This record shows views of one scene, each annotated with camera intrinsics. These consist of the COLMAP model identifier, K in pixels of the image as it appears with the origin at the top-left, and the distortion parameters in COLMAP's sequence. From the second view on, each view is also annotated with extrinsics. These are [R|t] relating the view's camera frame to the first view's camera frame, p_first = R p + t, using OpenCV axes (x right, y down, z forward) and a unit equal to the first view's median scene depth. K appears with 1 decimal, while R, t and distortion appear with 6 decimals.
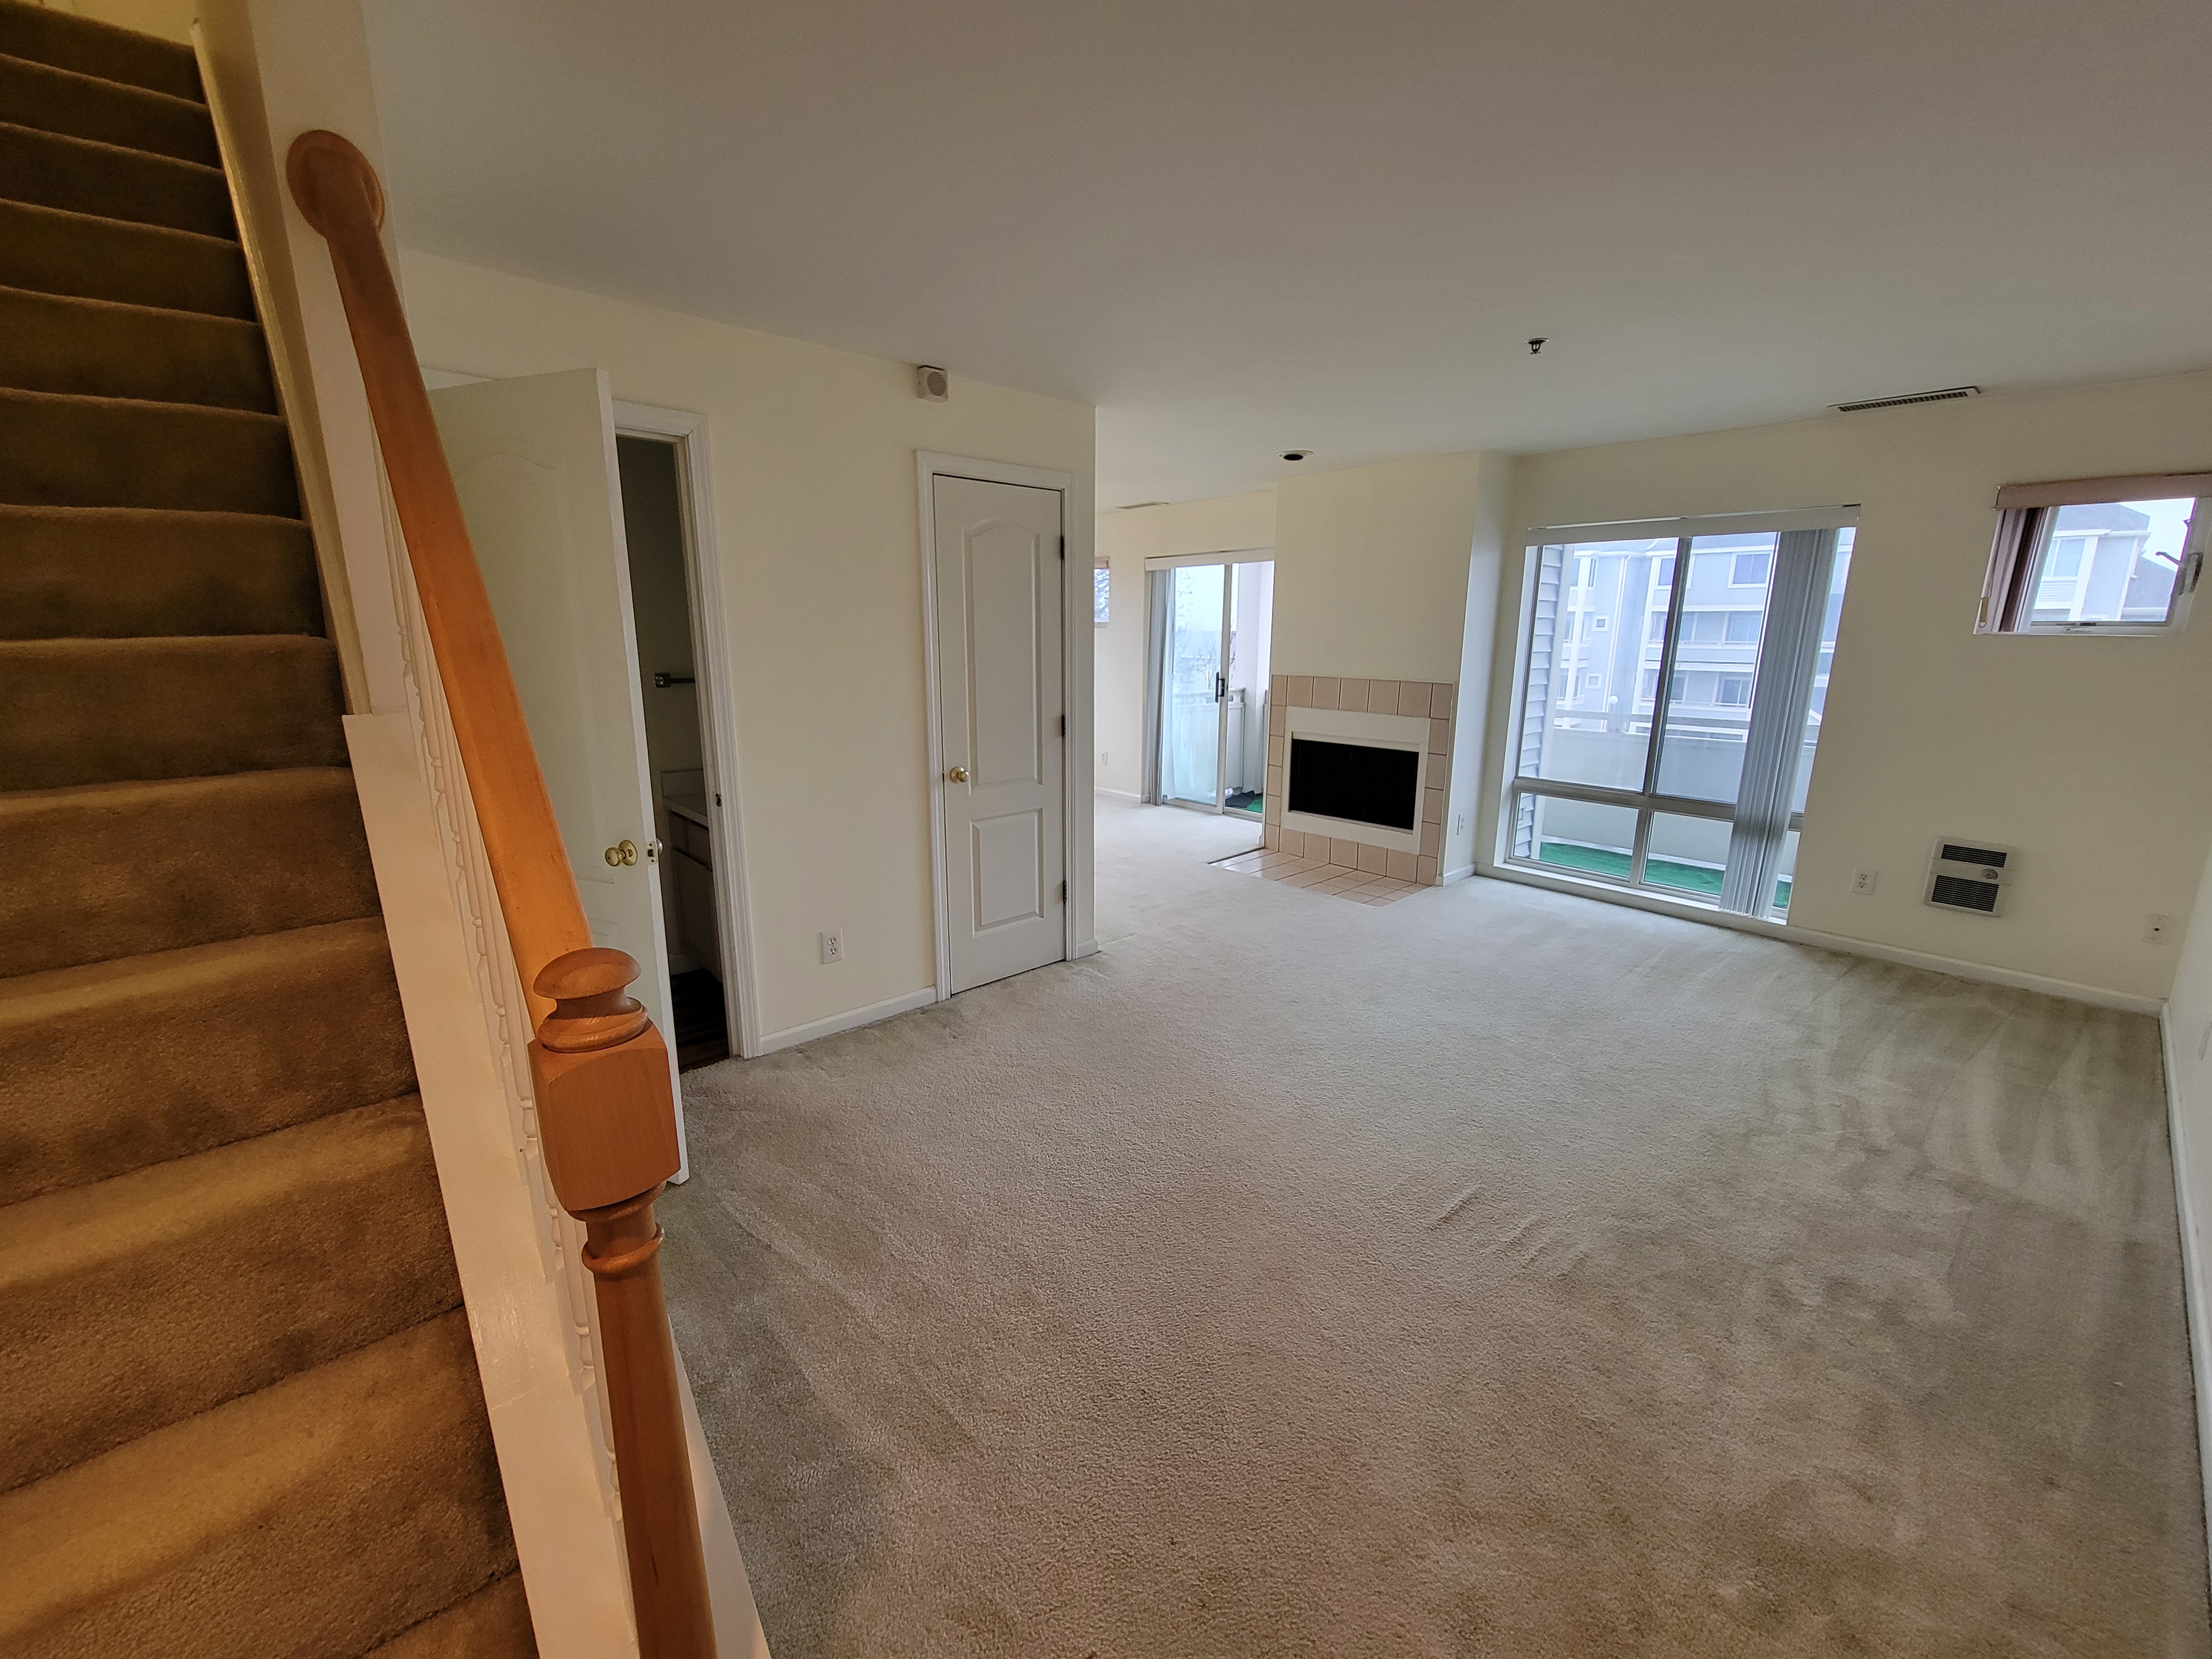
lens RADIAL K [[907.4, 0, 1106.0], [0, 907.4, 829.5], [0, 0, 1]] dist [0.017635, 0.000046]
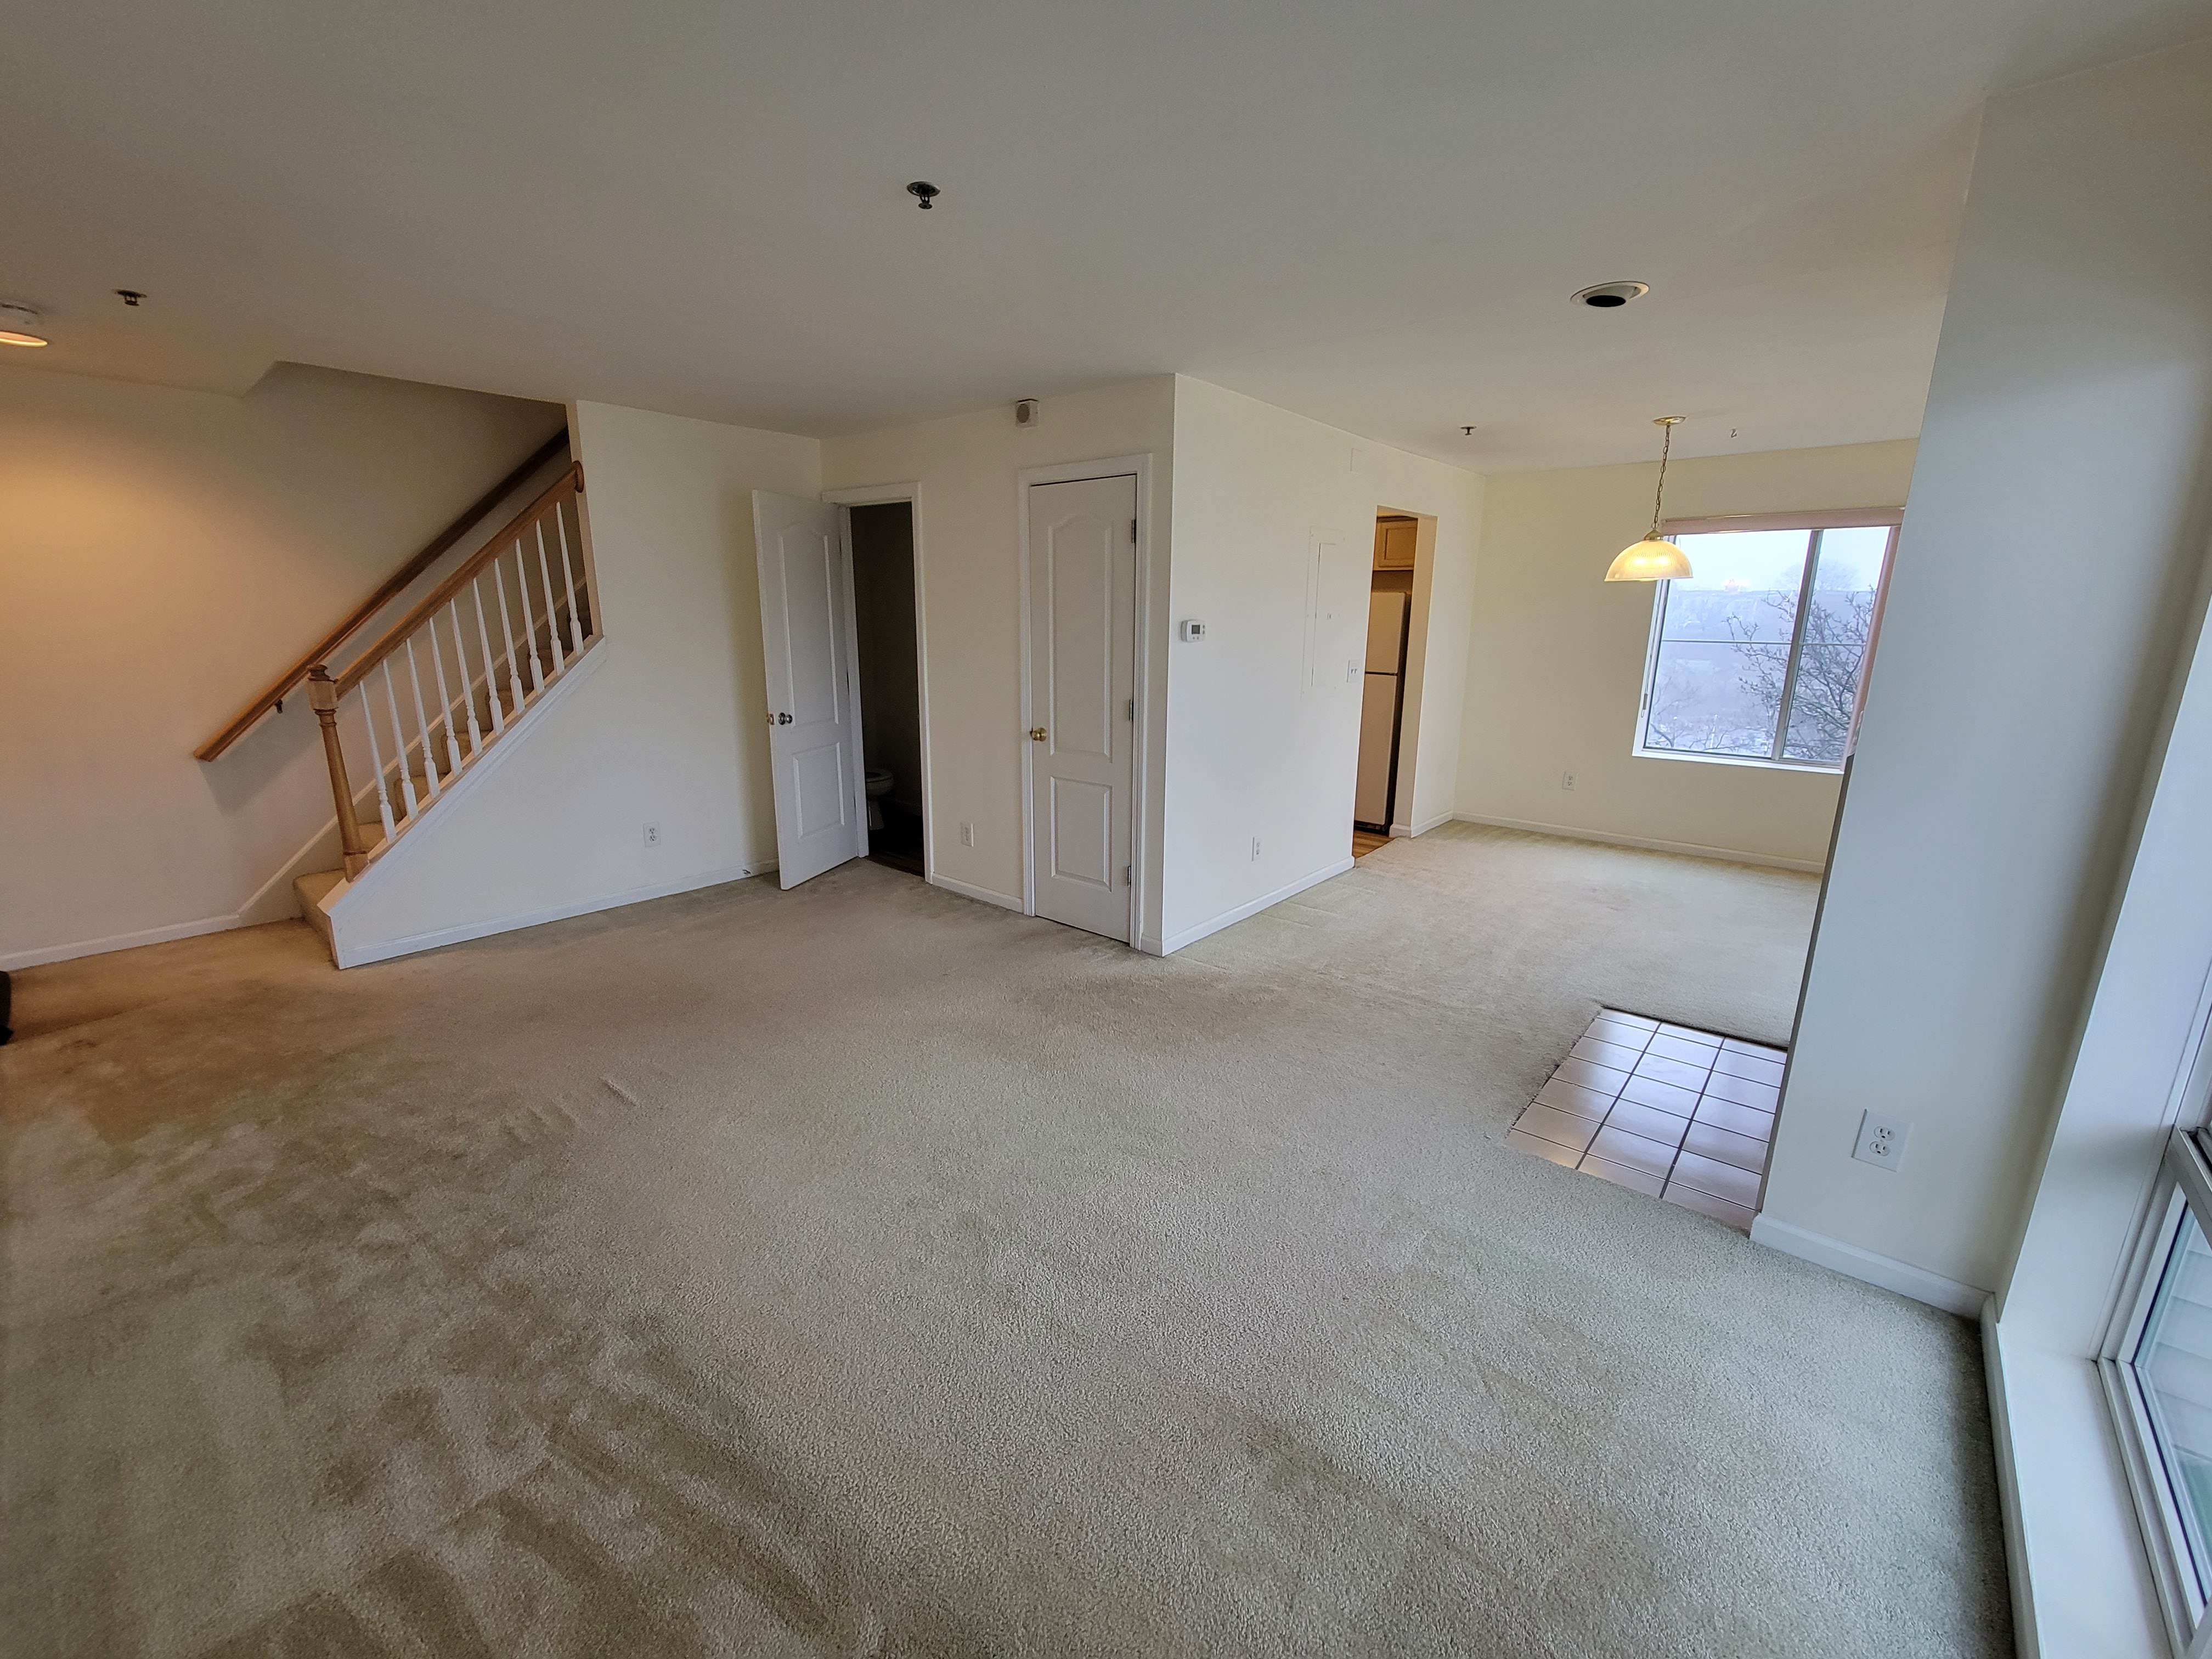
lens RADIAL K [[907.4, 0, 1106.0], [0, 907.4, 829.5], [0, 0, 1]] dist [0.017635, 0.000046]
pose [[0.129034, 0.229904, -0.964621, 0.953331], [-0.223797, 0.954408, 0.197534, -0.182380], [0.966057, 0.190391, 0.174603, 0.833534]]
